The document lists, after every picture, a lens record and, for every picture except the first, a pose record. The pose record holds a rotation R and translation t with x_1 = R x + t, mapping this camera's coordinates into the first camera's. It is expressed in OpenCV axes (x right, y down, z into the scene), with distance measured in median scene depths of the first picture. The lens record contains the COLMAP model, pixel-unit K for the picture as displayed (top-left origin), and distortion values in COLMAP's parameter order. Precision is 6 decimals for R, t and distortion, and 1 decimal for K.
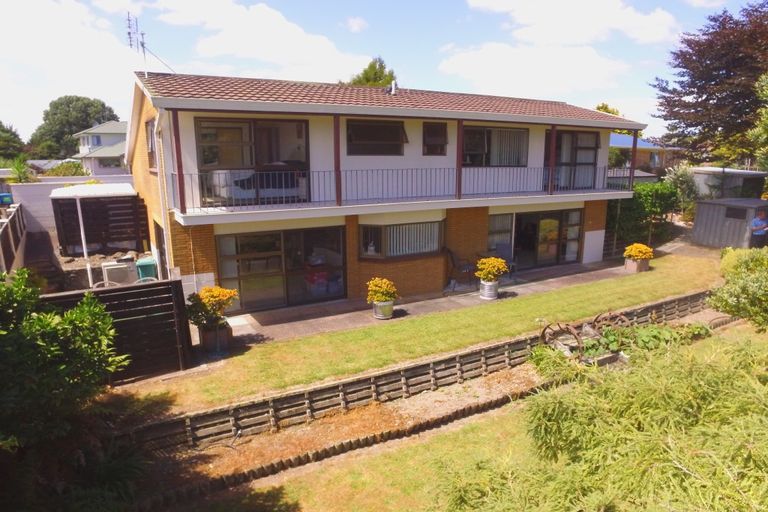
lens RADIAL K [[457.8, 0, 401.6], [0, 457.8, 258.4], [0, 0, 1]] dist [-0.101673, 0.057190]
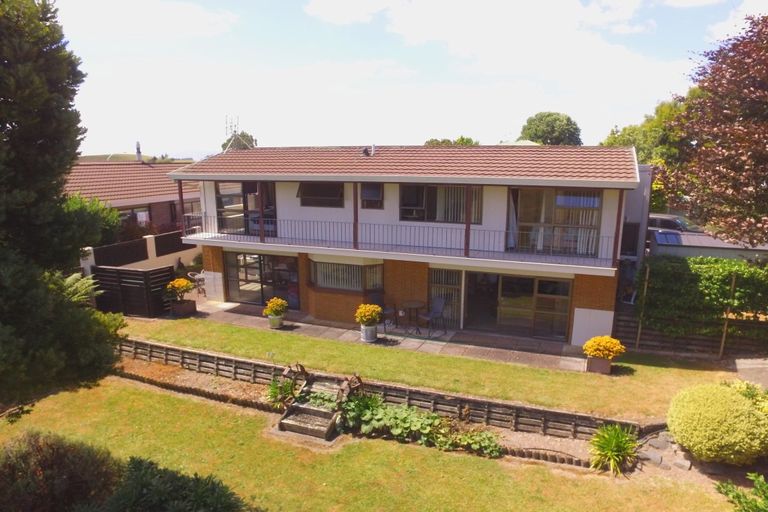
lens RADIAL K [[457.8, 0, 401.6], [0, 457.8, 258.4], [0, 0, 1]] dist [-0.101673, 0.057190]
pose [[0.688142, 0.156330, -0.708535, 1.104314], [-0.165024, 0.984642, 0.056976, -0.206314], [0.706561, 0.077718, 0.703372, 0.270933]]
